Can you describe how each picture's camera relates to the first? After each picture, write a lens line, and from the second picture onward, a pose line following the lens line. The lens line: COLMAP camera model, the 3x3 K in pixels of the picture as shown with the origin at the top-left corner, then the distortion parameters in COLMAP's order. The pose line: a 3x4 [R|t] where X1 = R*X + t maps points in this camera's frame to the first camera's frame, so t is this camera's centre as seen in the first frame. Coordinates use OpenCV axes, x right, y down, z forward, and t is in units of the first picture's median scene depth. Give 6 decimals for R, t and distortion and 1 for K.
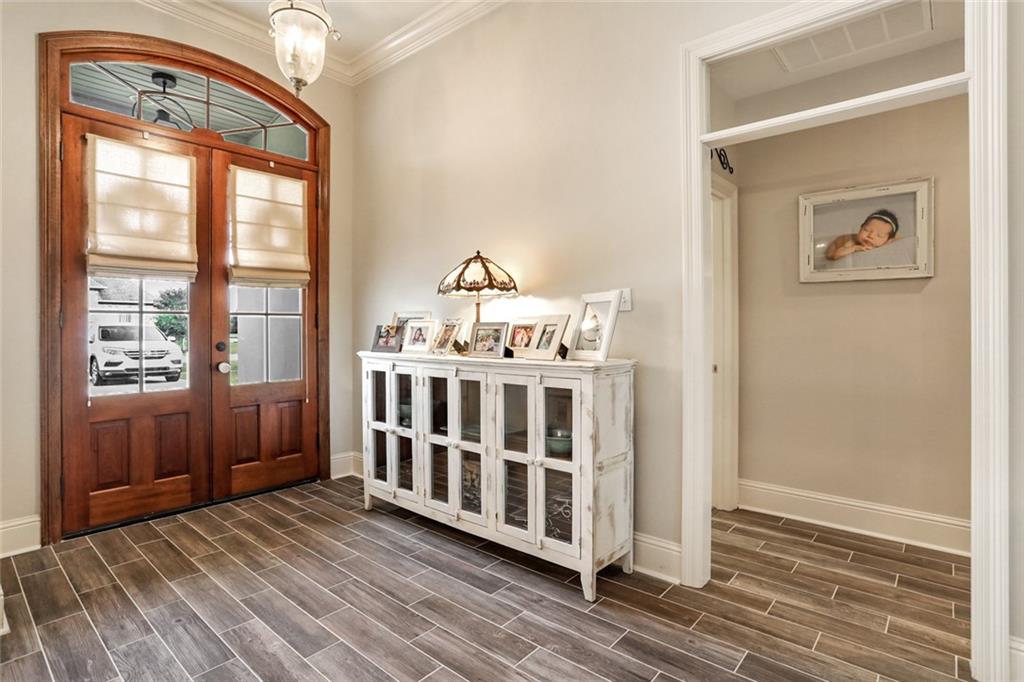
lens RADIAL K [[506.9, 0, 513.8], [0, 506.9, 333.5], [0, 0, 1]] dist [-0.044023, 0.014910]
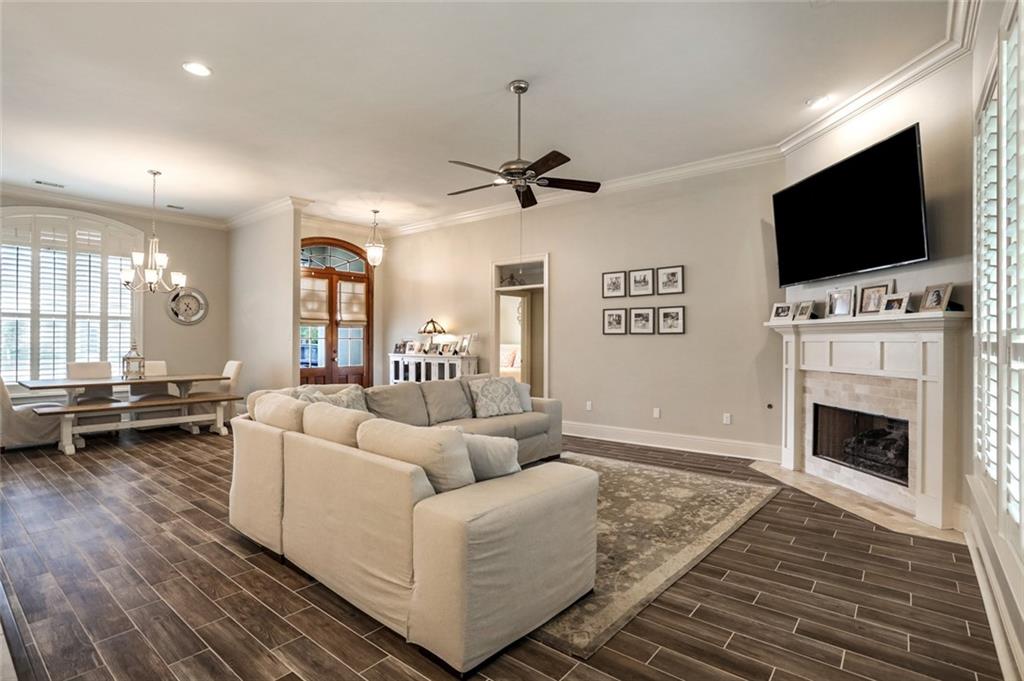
lens RADIAL K [[506.9, 0, 514.7], [0, 506.9, 339.2], [0, 0, 1]] dist [-0.044023, 0.014910]
pose [[0.999869, 0.009836, 0.012873, 0.348866], [-0.009535, 0.999685, -0.023237, 0.016462], [-0.013098, 0.023111, 0.999647, -1.820717]]
